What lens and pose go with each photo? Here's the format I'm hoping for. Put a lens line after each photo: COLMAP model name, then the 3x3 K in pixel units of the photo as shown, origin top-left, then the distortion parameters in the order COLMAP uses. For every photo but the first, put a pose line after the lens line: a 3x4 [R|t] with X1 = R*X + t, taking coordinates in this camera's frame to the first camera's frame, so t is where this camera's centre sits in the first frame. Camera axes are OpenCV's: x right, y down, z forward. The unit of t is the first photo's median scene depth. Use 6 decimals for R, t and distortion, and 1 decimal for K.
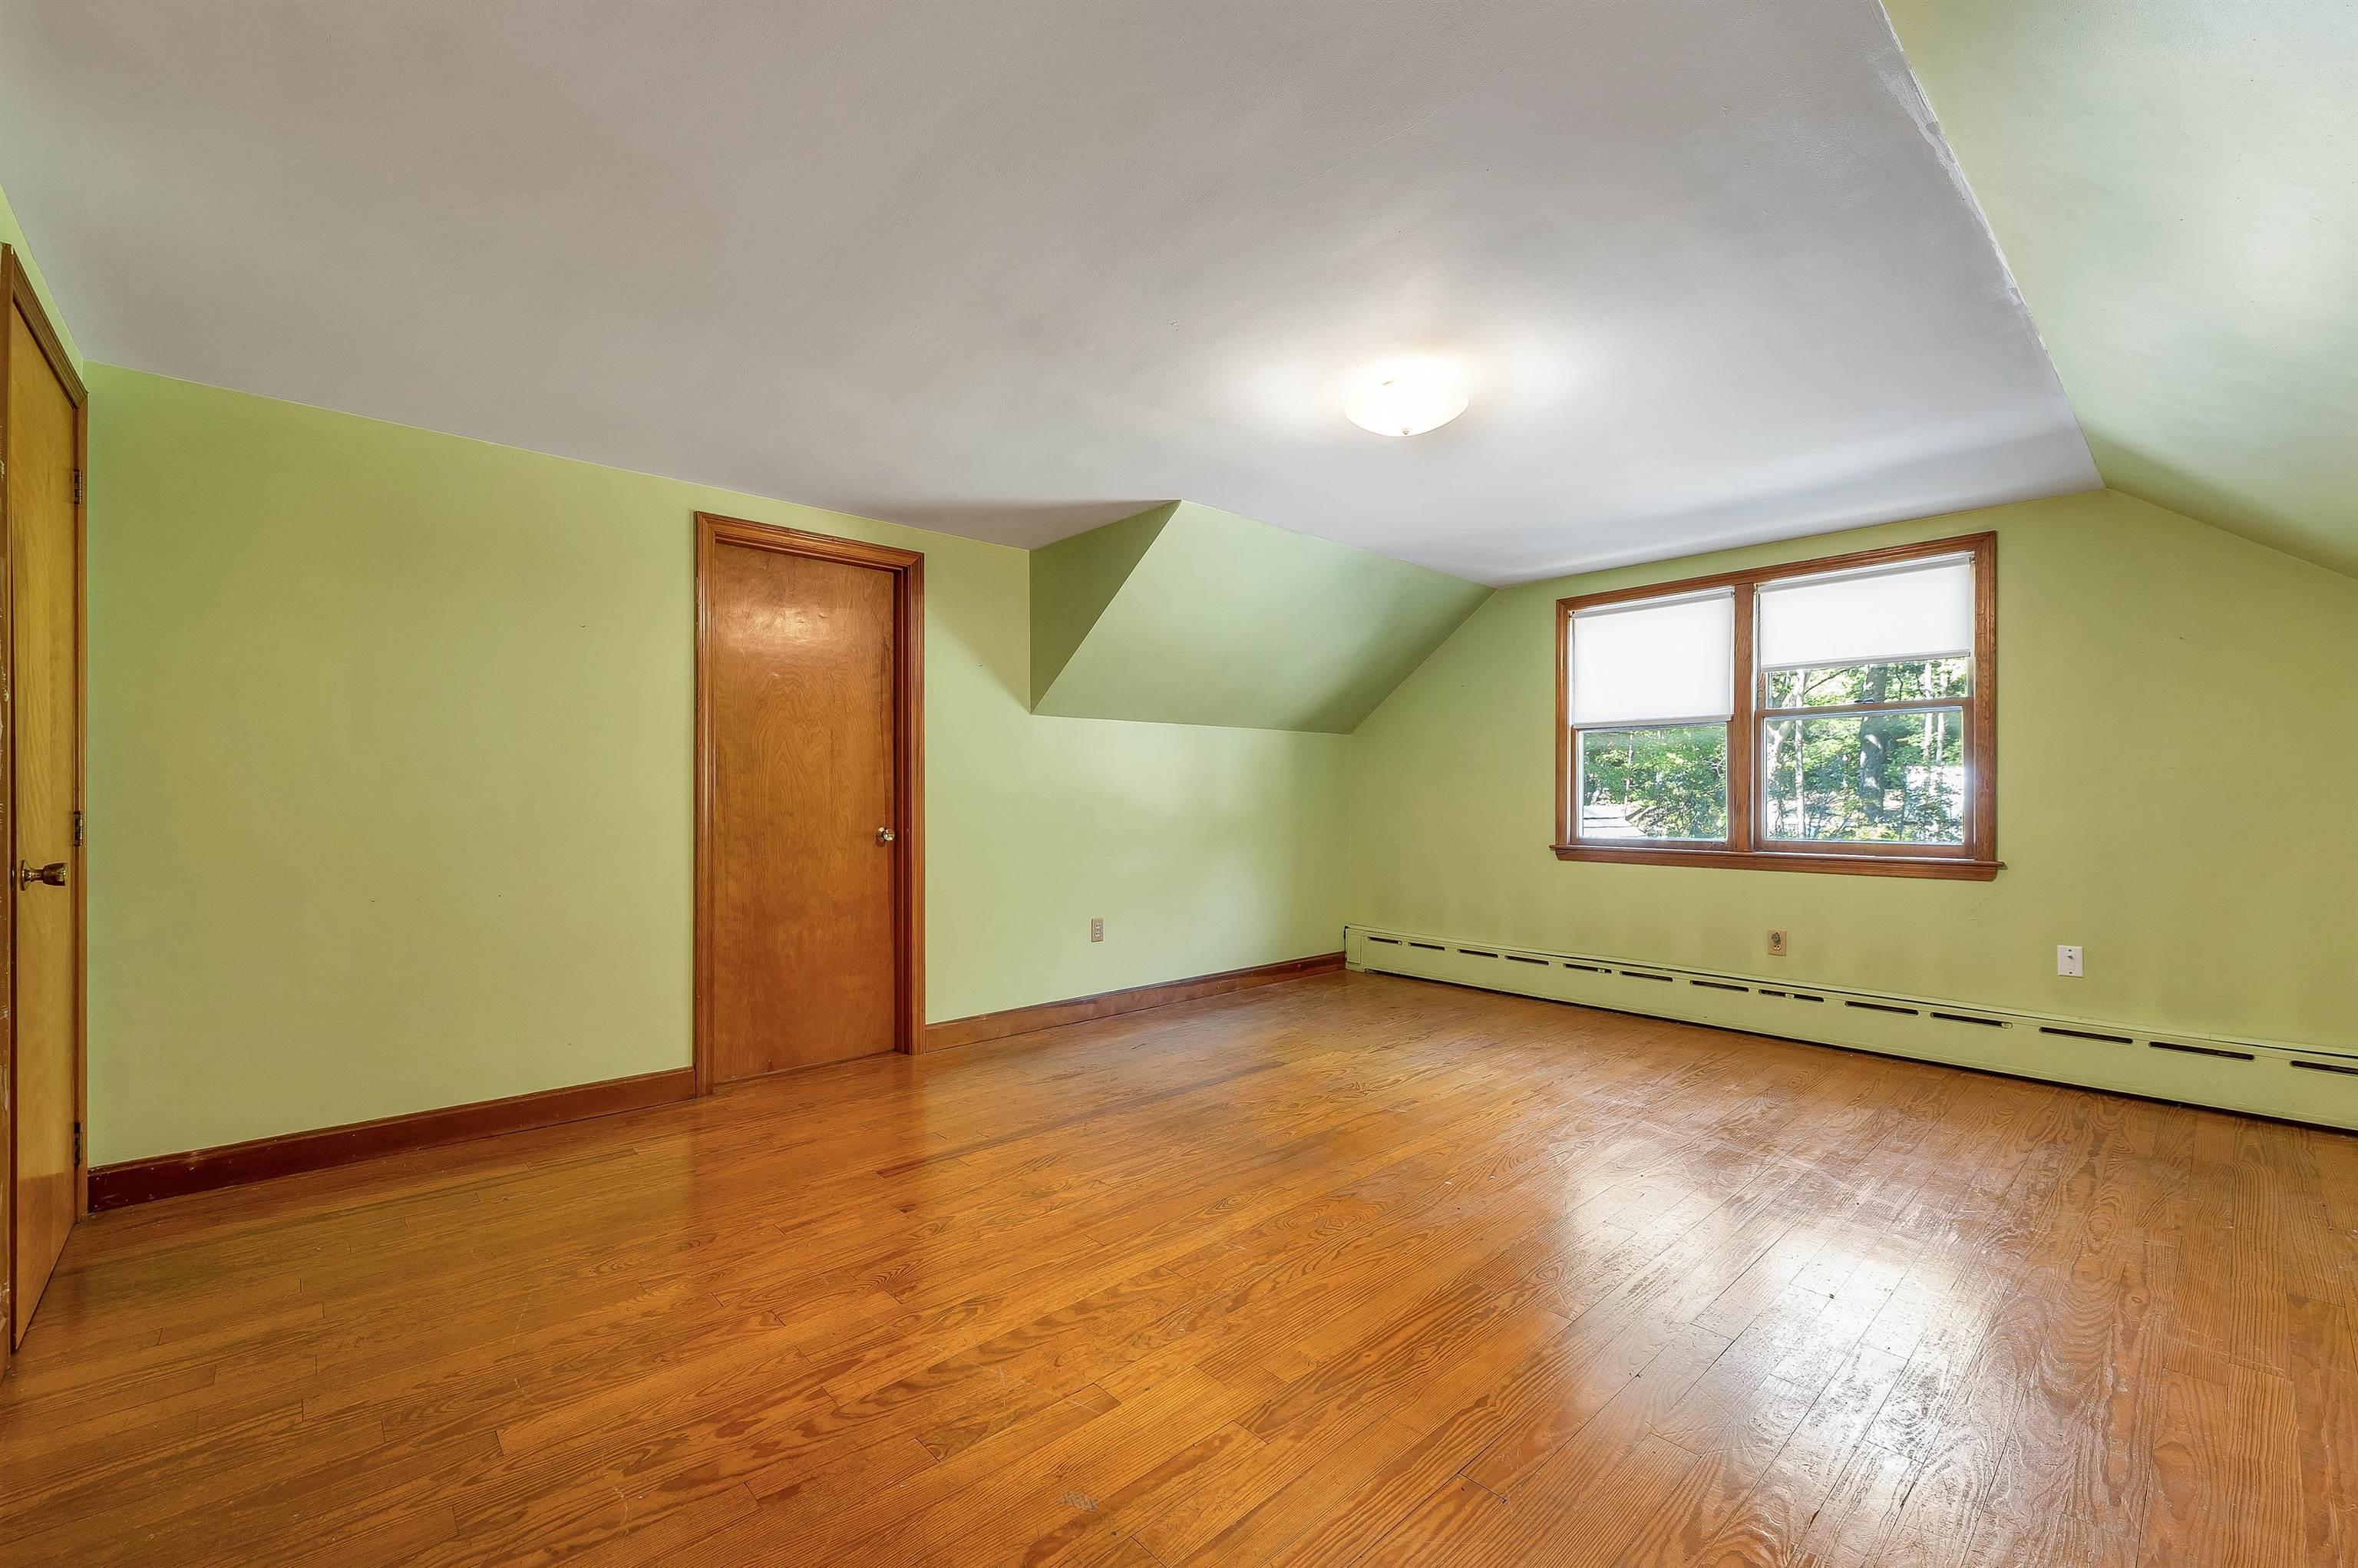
lens RADIAL K [[982.7, 0, 1170.4], [0, 982.7, 786.5], [0, 0, 1]] dist [0.003214, -0.000229]
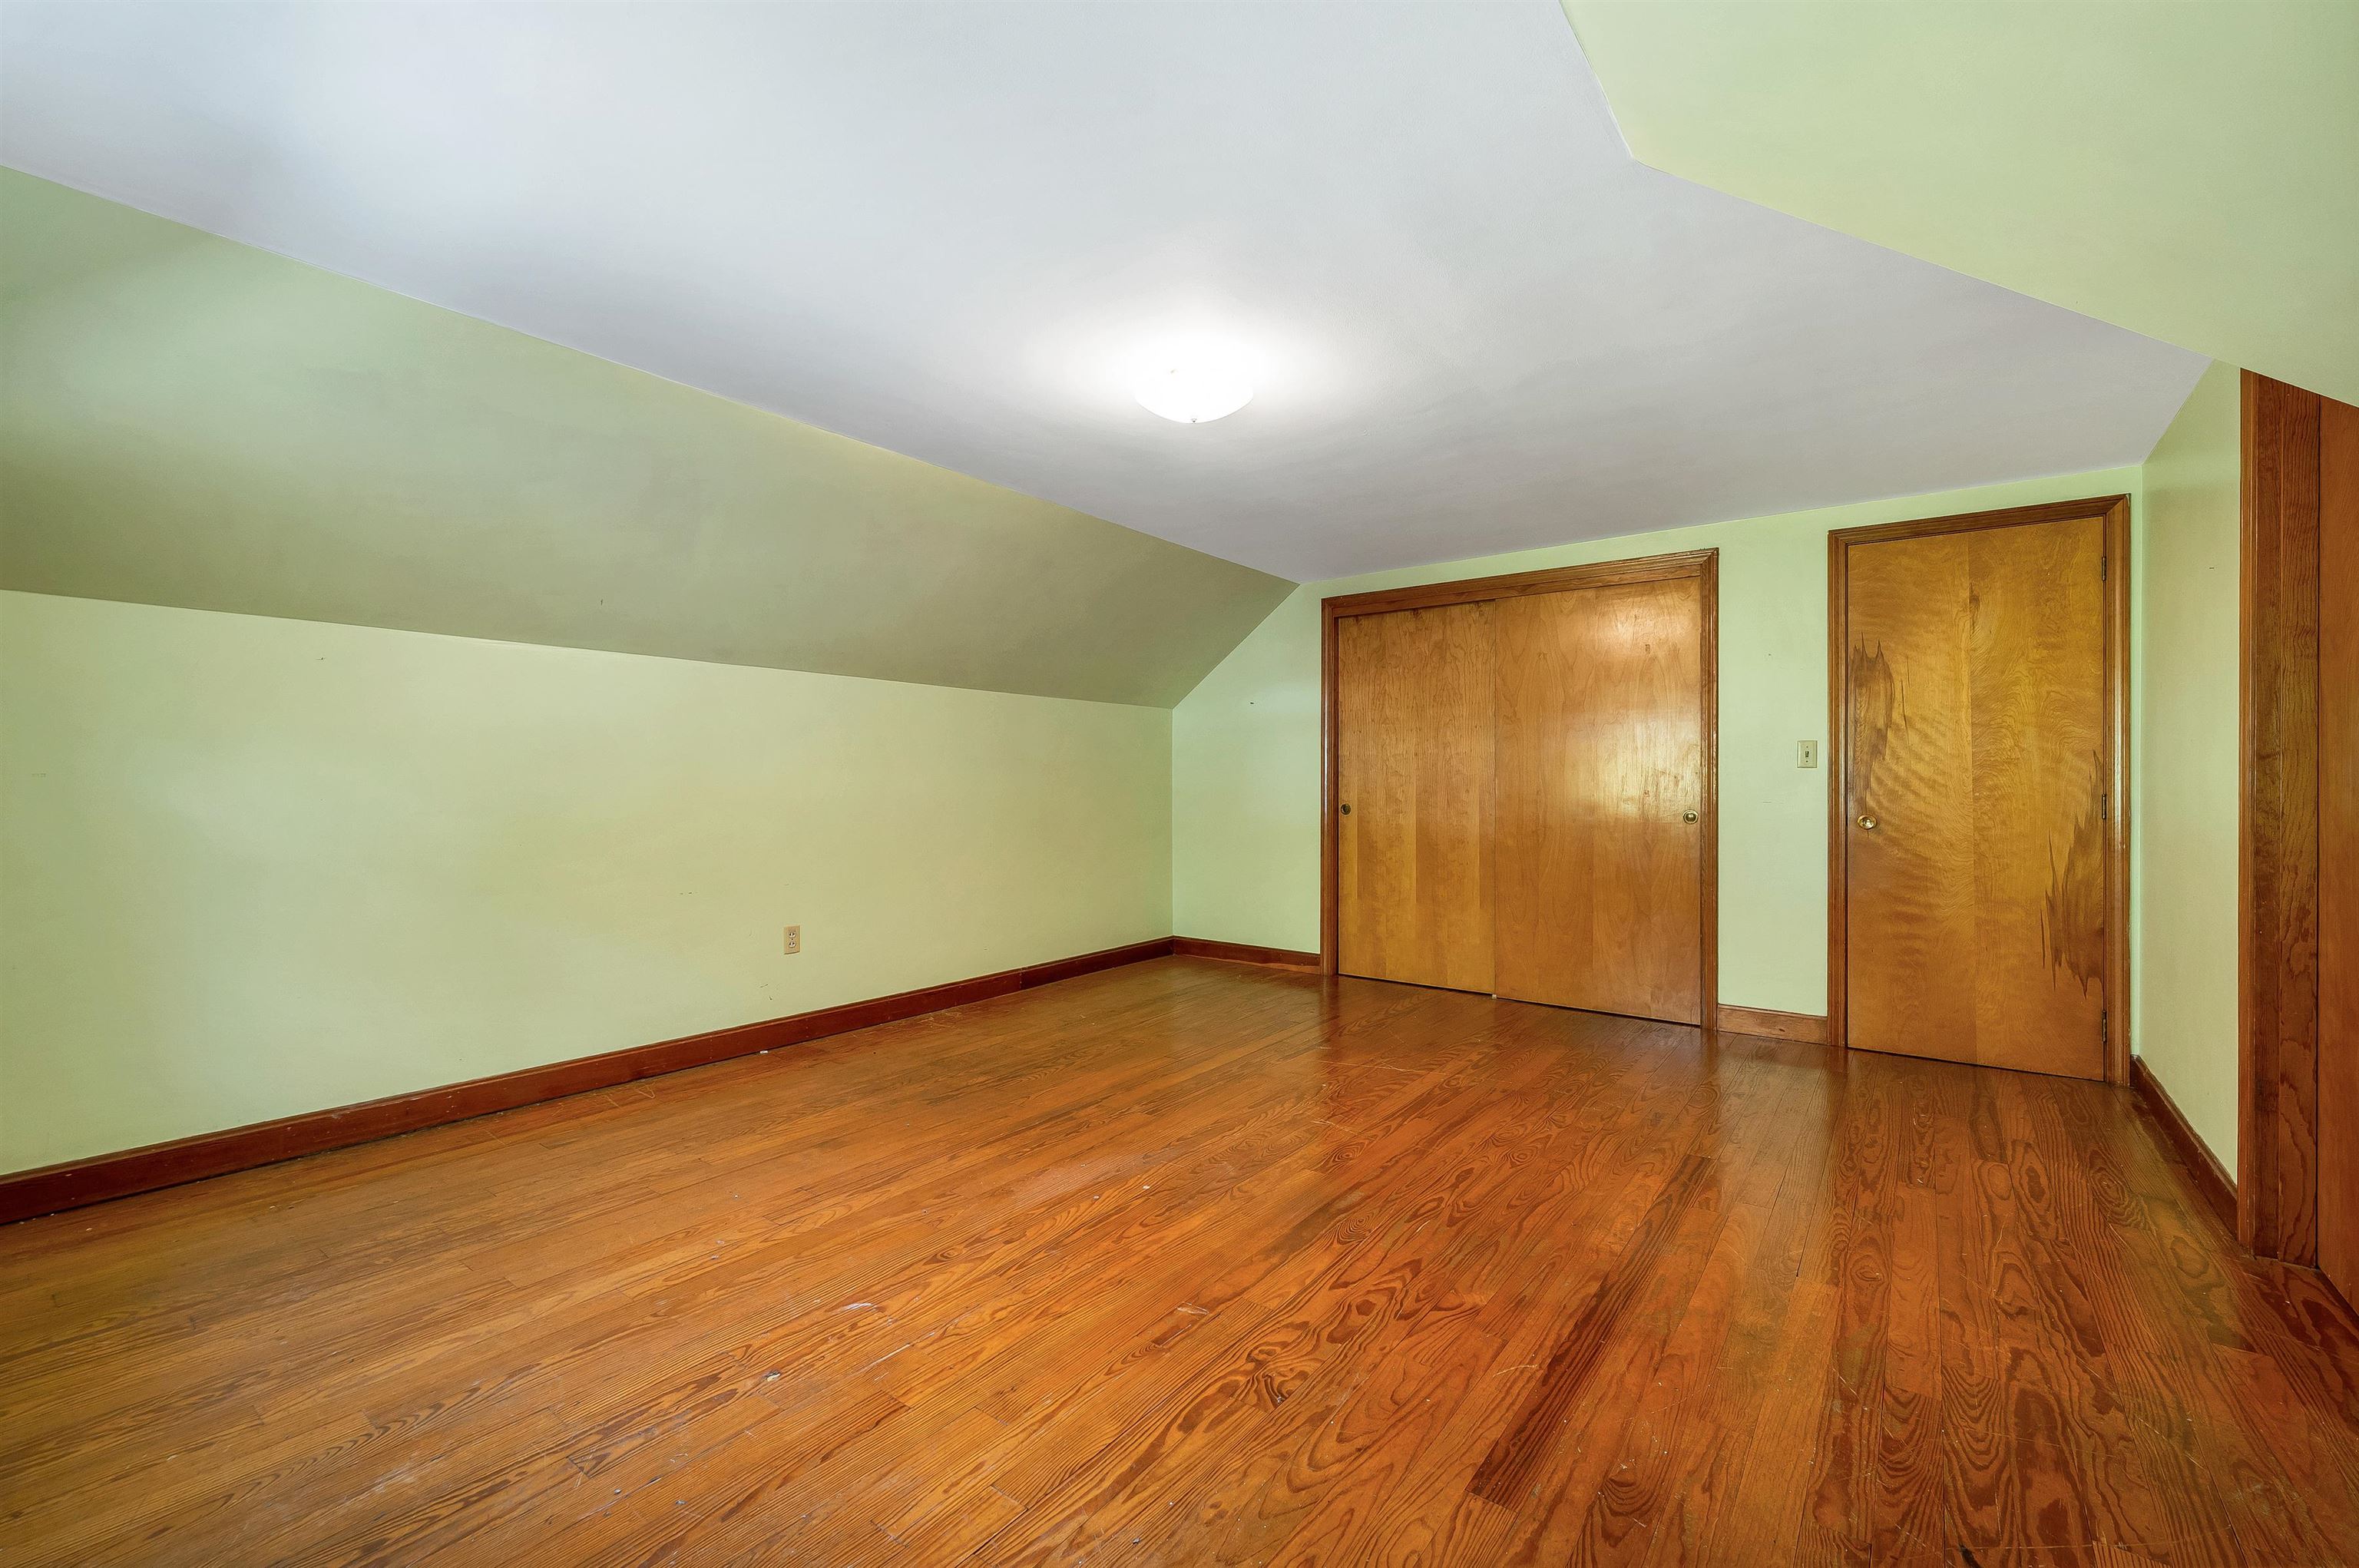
lens RADIAL K [[983.1, 0, 1170.9], [0, 983.1, 786.5], [0, 0, 1]] dist [0.003214, -0.000229]
pose [[-0.984105, -0.000475, -0.177586, 0.422643], [0.000225, 0.999992, -0.003919, 0.019396], [0.177586, -0.003897, -0.984098, 1.915585]]
